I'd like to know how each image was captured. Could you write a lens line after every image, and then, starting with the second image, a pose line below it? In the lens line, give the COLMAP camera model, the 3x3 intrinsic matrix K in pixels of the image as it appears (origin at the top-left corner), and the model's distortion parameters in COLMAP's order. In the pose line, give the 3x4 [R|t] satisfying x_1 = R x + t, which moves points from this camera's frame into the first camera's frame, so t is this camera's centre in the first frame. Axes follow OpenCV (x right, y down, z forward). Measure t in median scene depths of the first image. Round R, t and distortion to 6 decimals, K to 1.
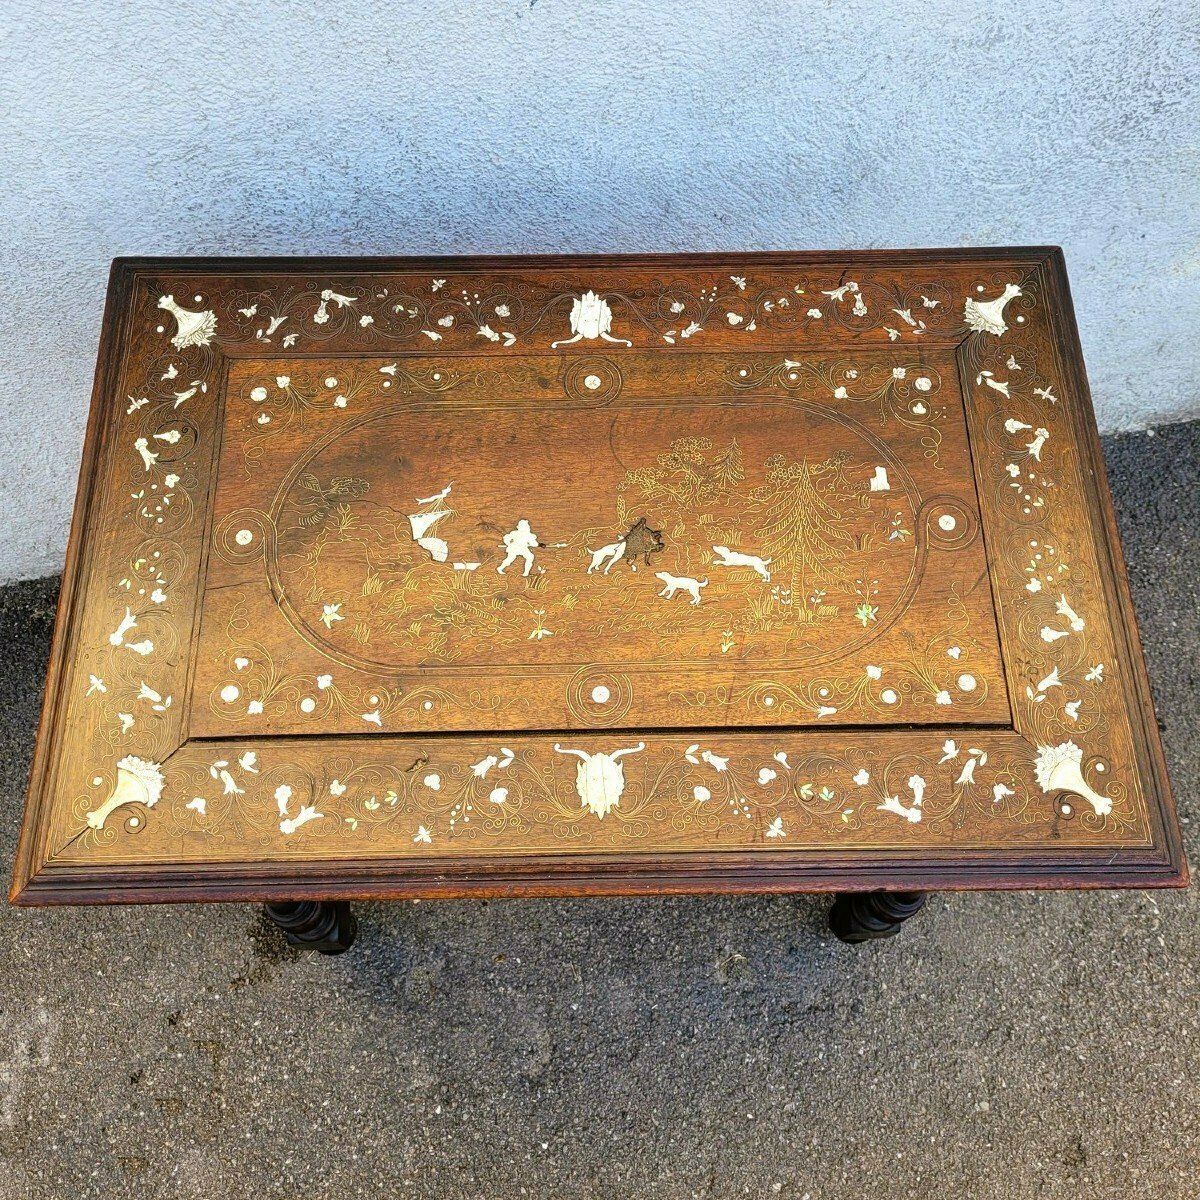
lens RADIAL K [[1194.6, 0, 602.8], [0, 1194.6, 578.2], [0, 0, 1]] dist [0.020635, 0.000000]
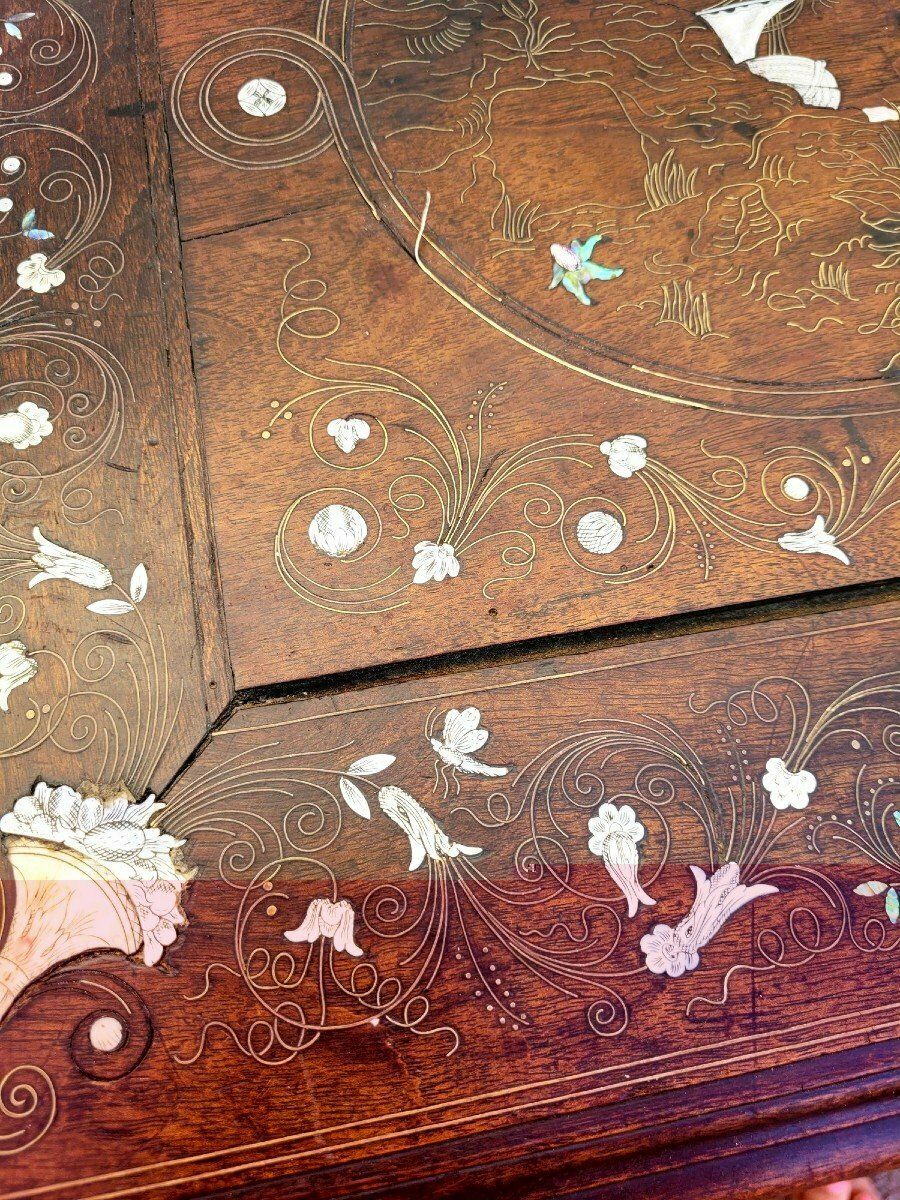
lens RADIAL K [[953.1, 0, 445.1], [0, 953.1, 588.8], [0, 0, 1]] dist [-0.035252, 0.016138]
pose [[0.985812, -0.138932, 0.094191, -0.287627], [0.132579, 0.988650, 0.070673, 0.090838], [-0.102941, -0.057182, 0.993043, 0.704723]]
